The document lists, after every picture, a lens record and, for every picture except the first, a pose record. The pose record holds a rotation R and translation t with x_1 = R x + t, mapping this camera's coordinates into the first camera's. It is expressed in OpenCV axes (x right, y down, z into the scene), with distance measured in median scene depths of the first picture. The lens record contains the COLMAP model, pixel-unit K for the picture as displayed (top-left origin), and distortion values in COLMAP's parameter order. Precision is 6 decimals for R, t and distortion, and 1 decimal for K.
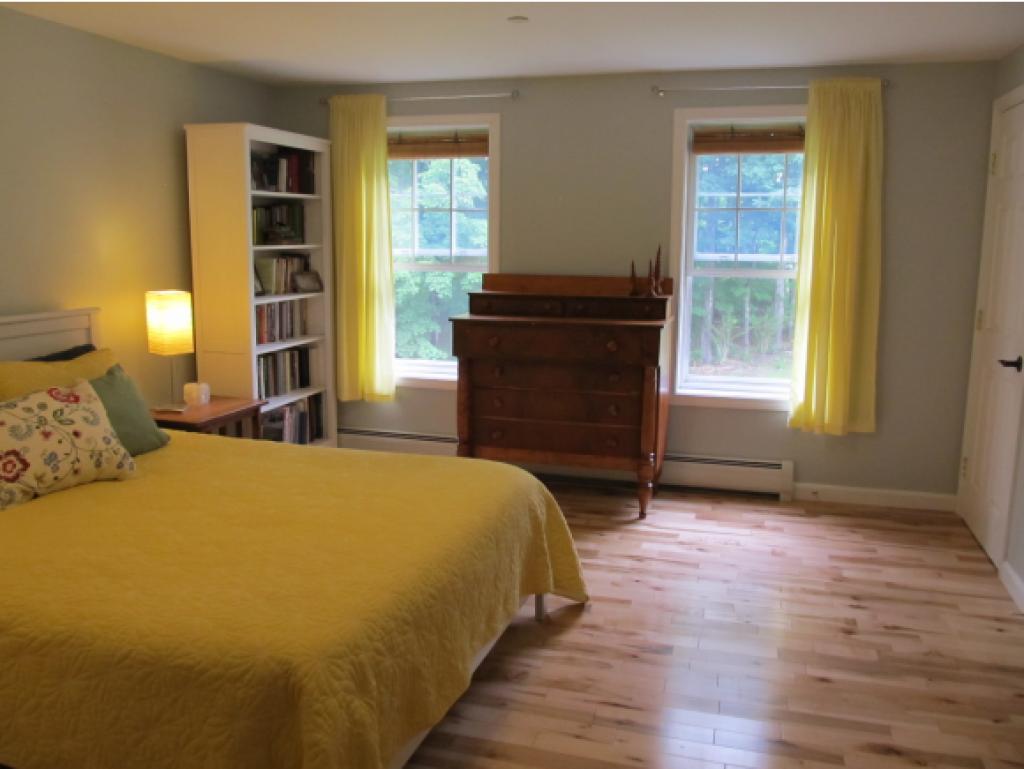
lens RADIAL K [[842.4, 0, 513.2], [0, 842.4, 378.9], [0, 0, 1]] dist [-0.073504, 0.032882]
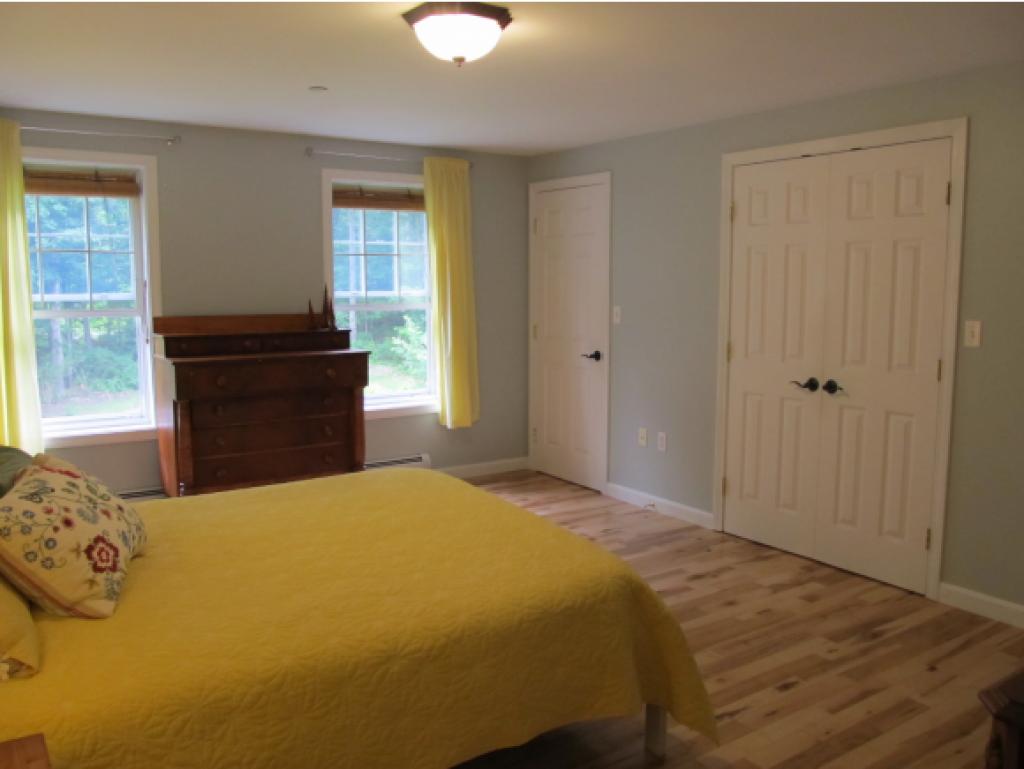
lens RADIAL K [[842.4, 0, 510.4], [0, 842.4, 381.2], [0, 0, 1]] dist [-0.073504, 0.032882]
pose [[0.635762, -0.097598, 0.765690, -0.565887], [0.132055, 0.991102, 0.016683, -0.014544], [-0.760505, 0.090507, 0.642993, 0.079267]]
